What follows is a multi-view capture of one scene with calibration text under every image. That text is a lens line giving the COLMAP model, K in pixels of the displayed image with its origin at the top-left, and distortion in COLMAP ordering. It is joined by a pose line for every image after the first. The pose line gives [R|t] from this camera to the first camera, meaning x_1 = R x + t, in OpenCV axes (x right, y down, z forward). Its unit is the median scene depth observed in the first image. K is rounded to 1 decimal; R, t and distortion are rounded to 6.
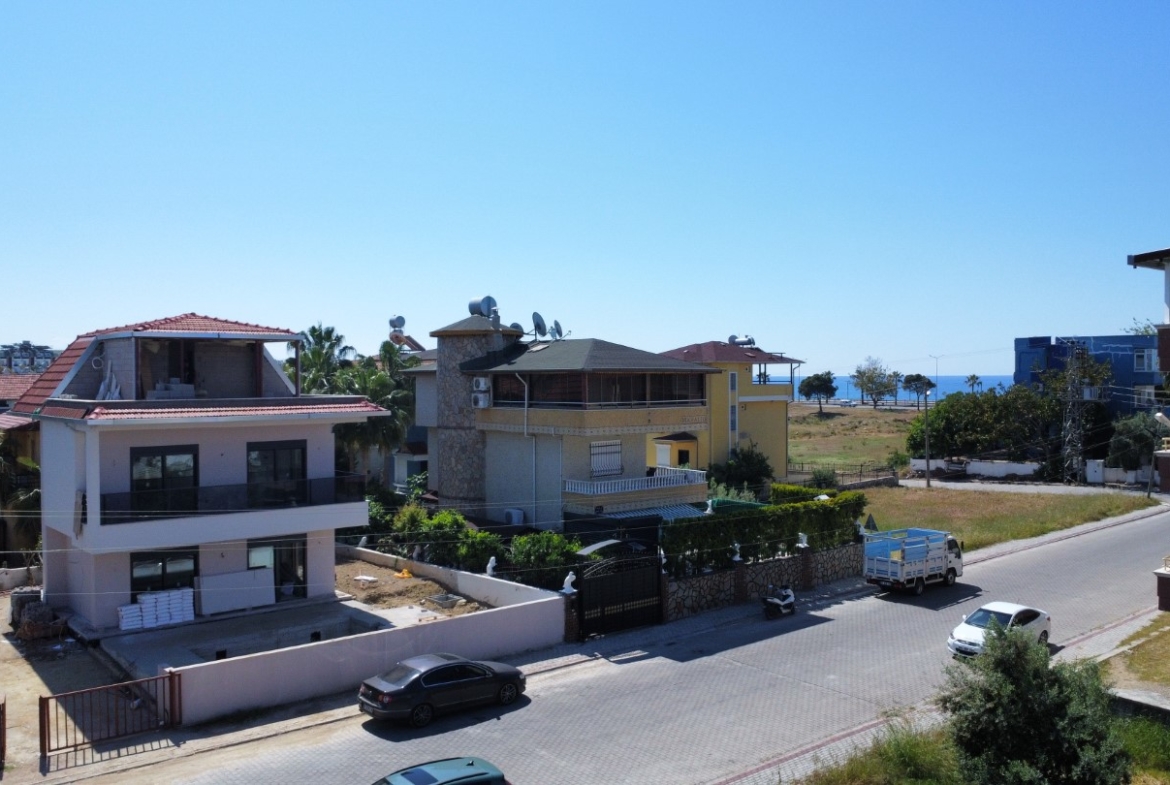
lens RADIAL K [[1011.8, 0, 585.0], [0, 1011.8, 392.5], [0, 0, 1]] dist [-0.012530, -0.036583]
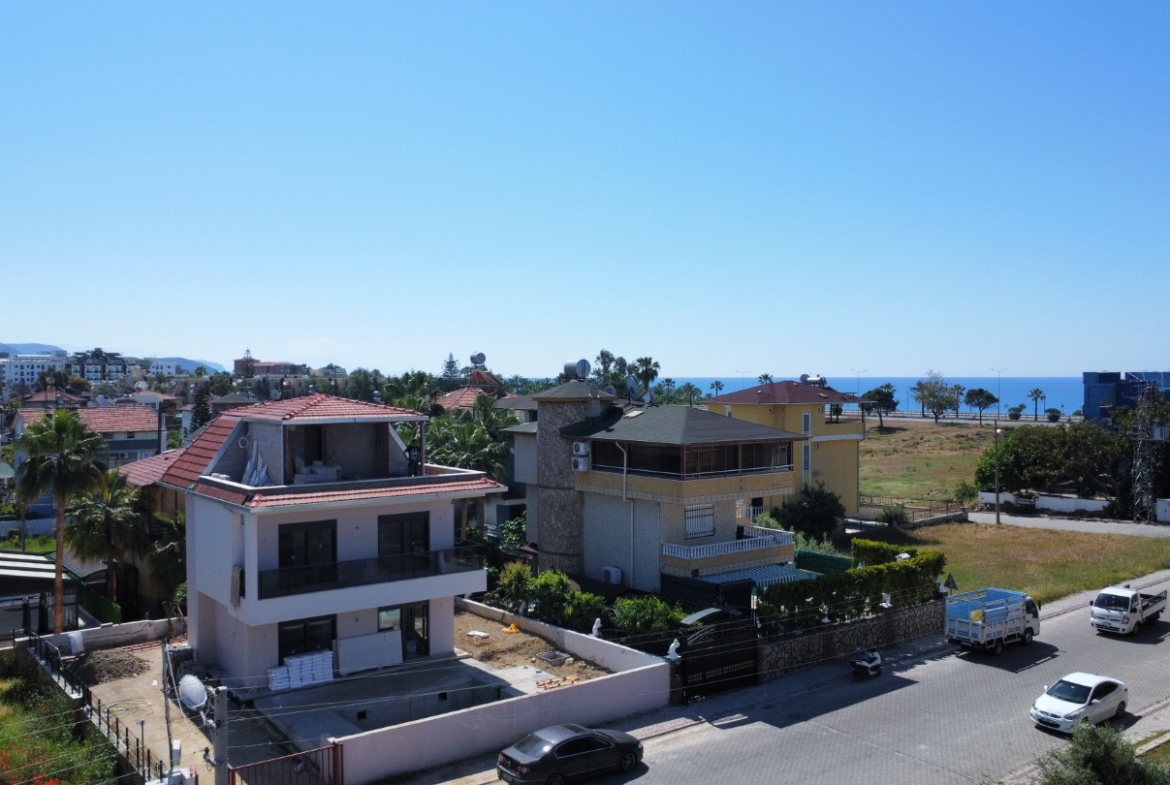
lens RADIAL K [[1011.8, 0, 585.0], [0, 1011.8, 392.5], [0, 0, 1]] dist [-0.012530, -0.036583]
pose [[0.998692, 0.002533, -0.051076, -0.050672], [-0.002551, 0.999997, -0.000296, -0.077970], [0.051076, 0.000426, 0.998695, -0.076799]]
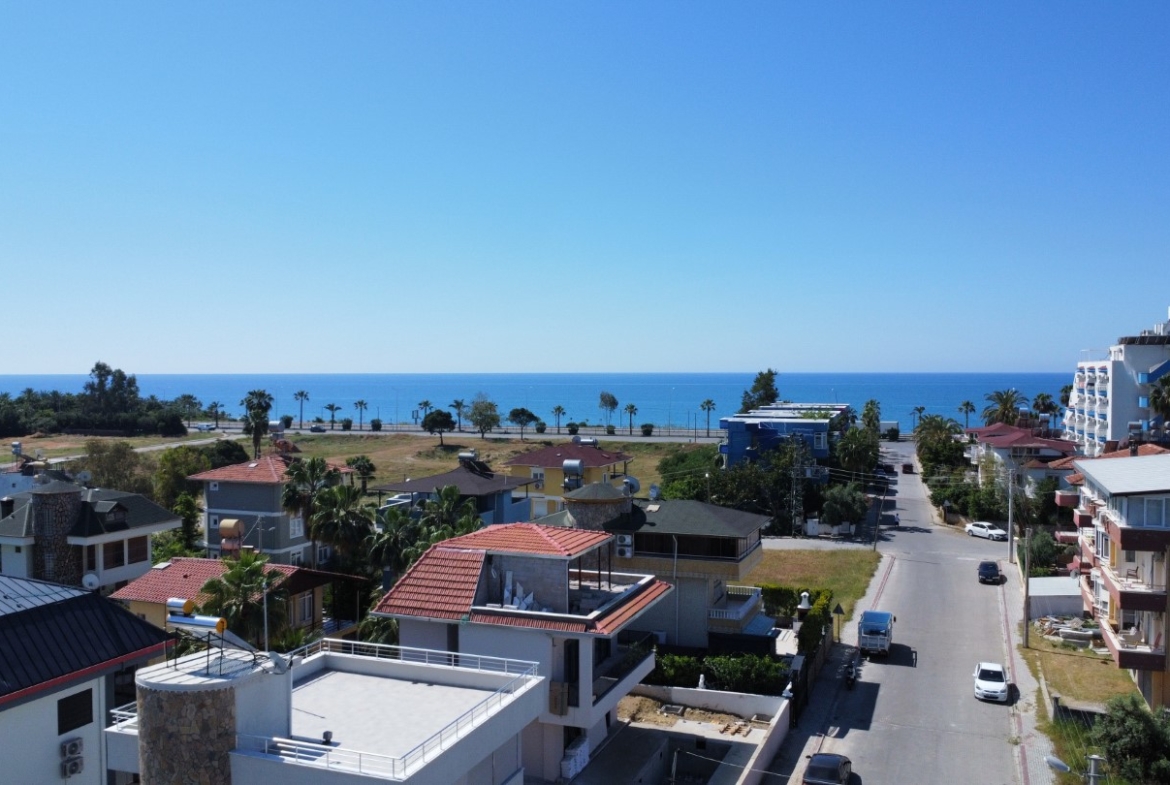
lens RADIAL K [[1011.8, 0, 585.0], [0, 1011.8, 392.5], [0, 0, 1]] dist [-0.012530, -0.036583]
pose [[0.876223, -0.008092, 0.481838, -0.917425], [0.006426, 0.999966, 0.005108, -0.242990], [-0.481863, -0.001379, 0.876245, -0.165810]]
